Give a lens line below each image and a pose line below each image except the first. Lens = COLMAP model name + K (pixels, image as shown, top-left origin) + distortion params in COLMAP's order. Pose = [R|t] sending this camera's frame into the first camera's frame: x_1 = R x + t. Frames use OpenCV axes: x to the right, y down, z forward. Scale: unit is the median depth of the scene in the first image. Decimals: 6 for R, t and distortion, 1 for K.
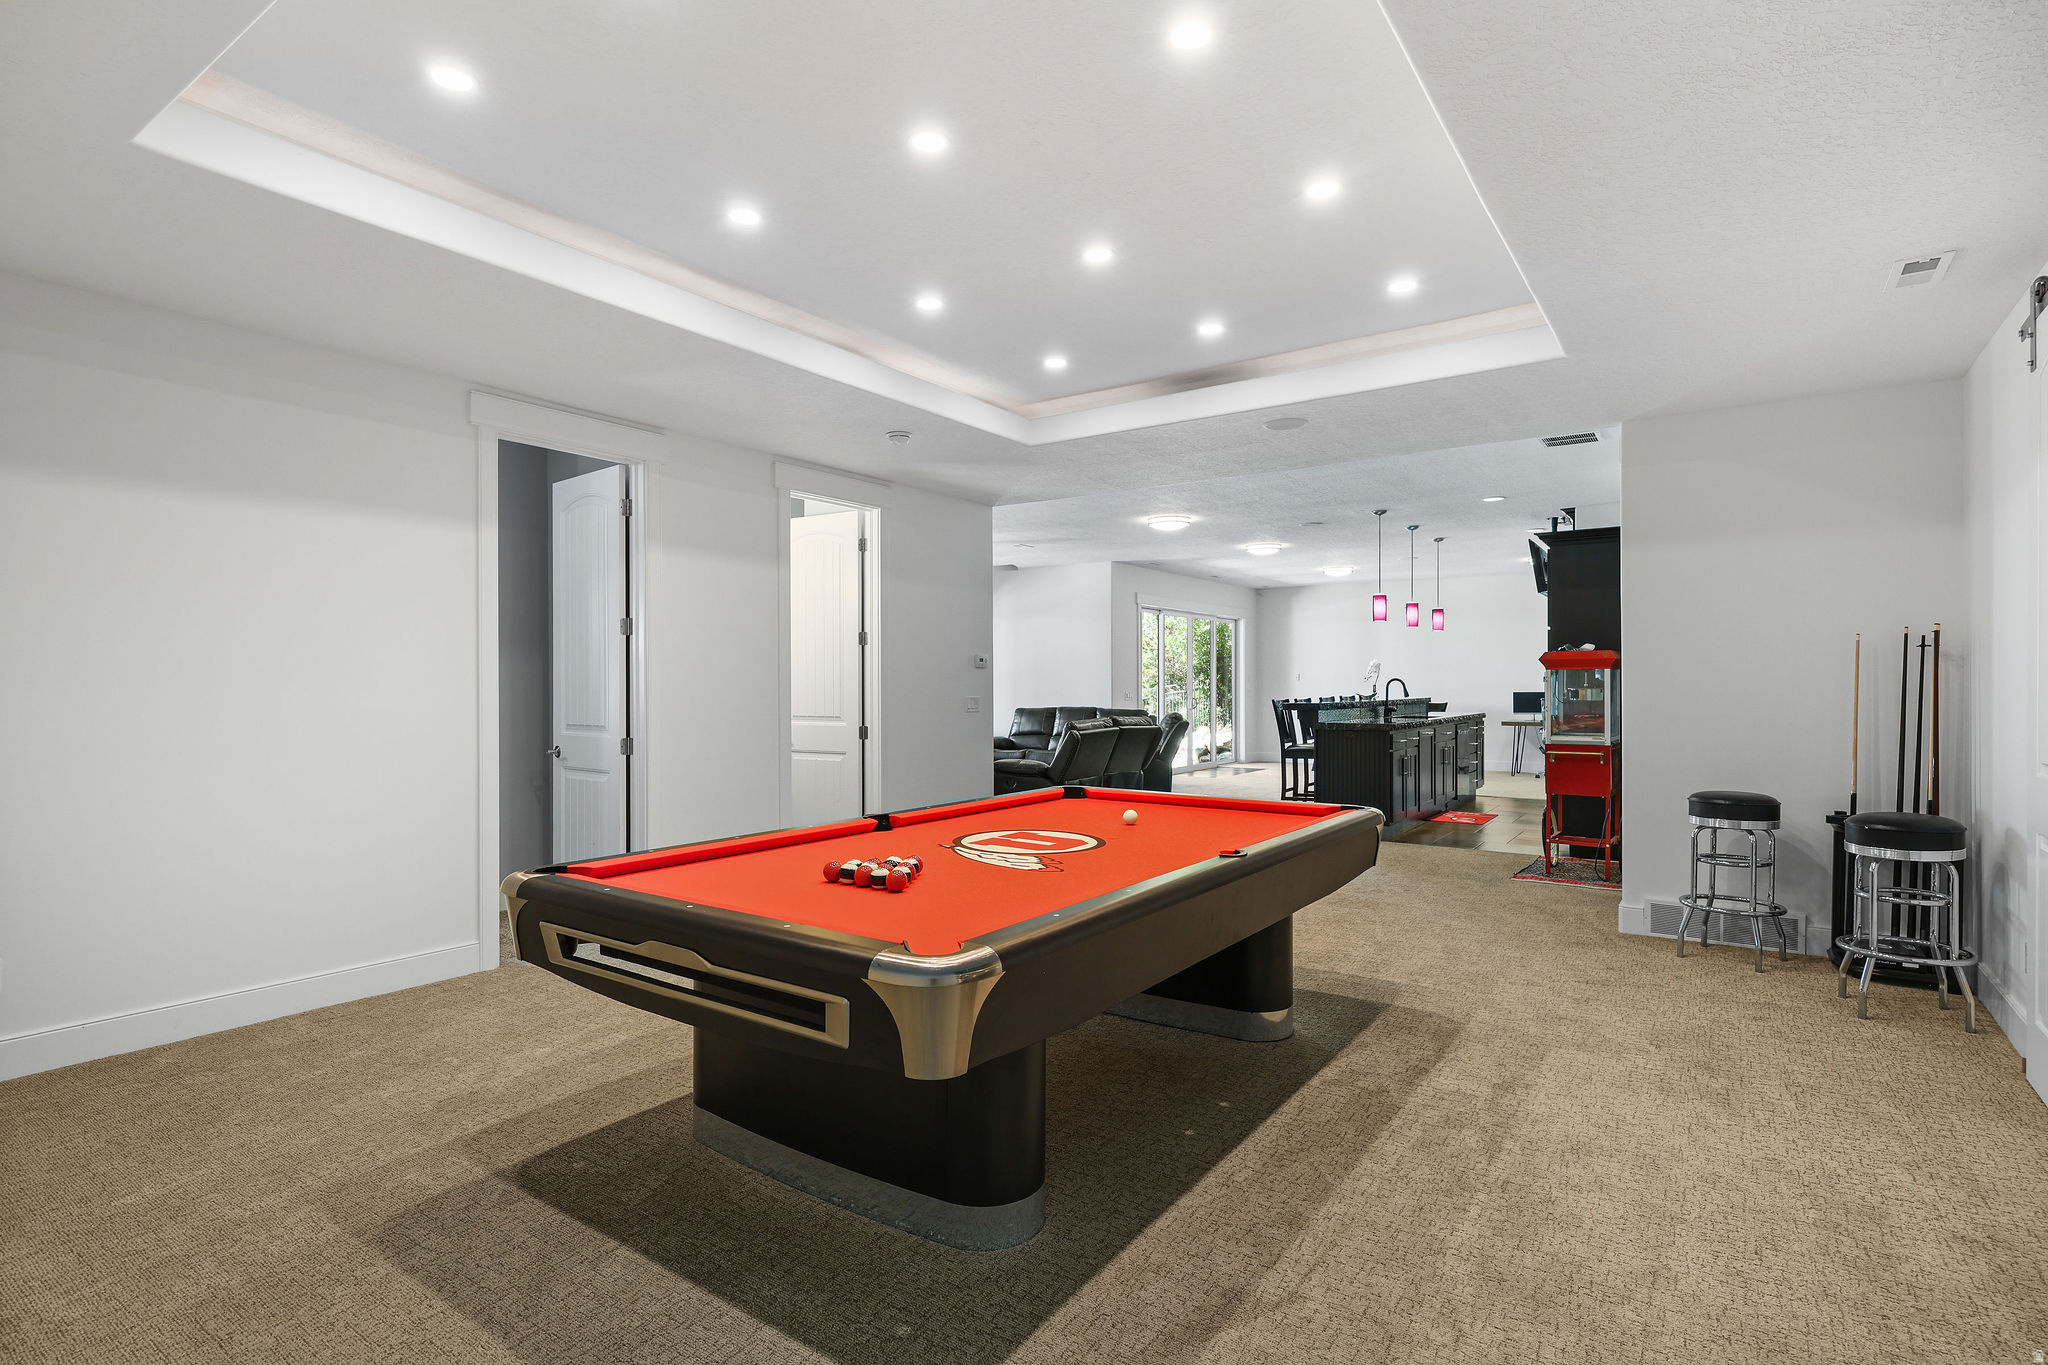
lens RADIAL K [[998.6, 0, 1014.6], [0, 998.6, 675.7], [0, 0, 1]] dist [0.002040, 0.000049]
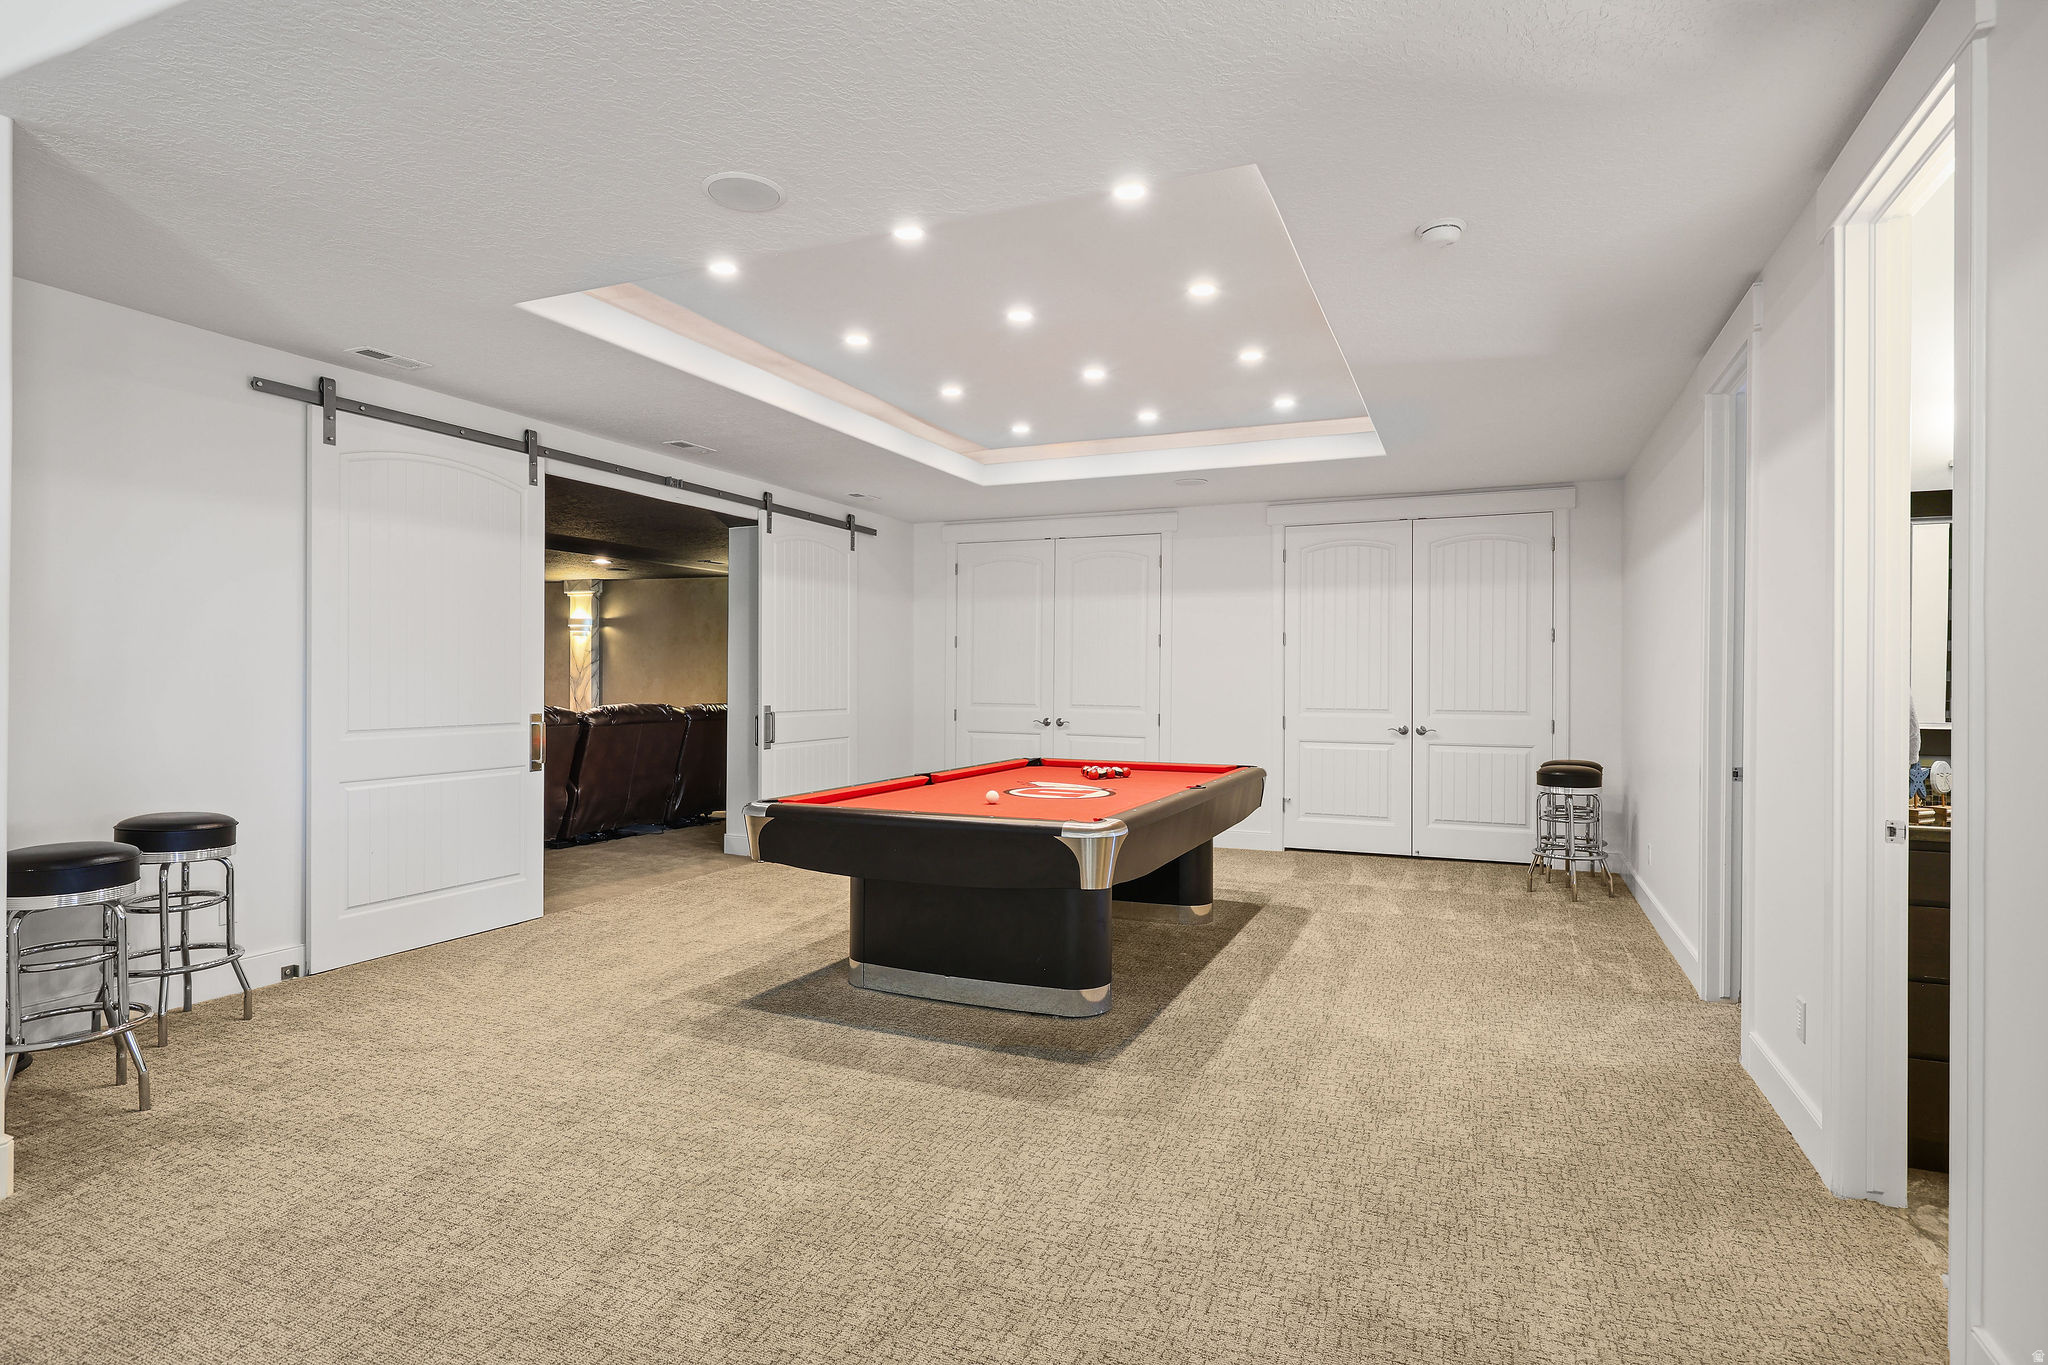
lens RADIAL K [[1053.0, 0, 1025.2], [0, 1053.0, 688.1], [0, 0, 1]] dist [0.000870, 0.000404]
pose [[0.978365, 0.004378, 0.206840, -0.323721], [-0.007724, 0.999852, 0.015371, -0.000183], [-0.206742, -0.016636, 0.978254, -0.464697]]
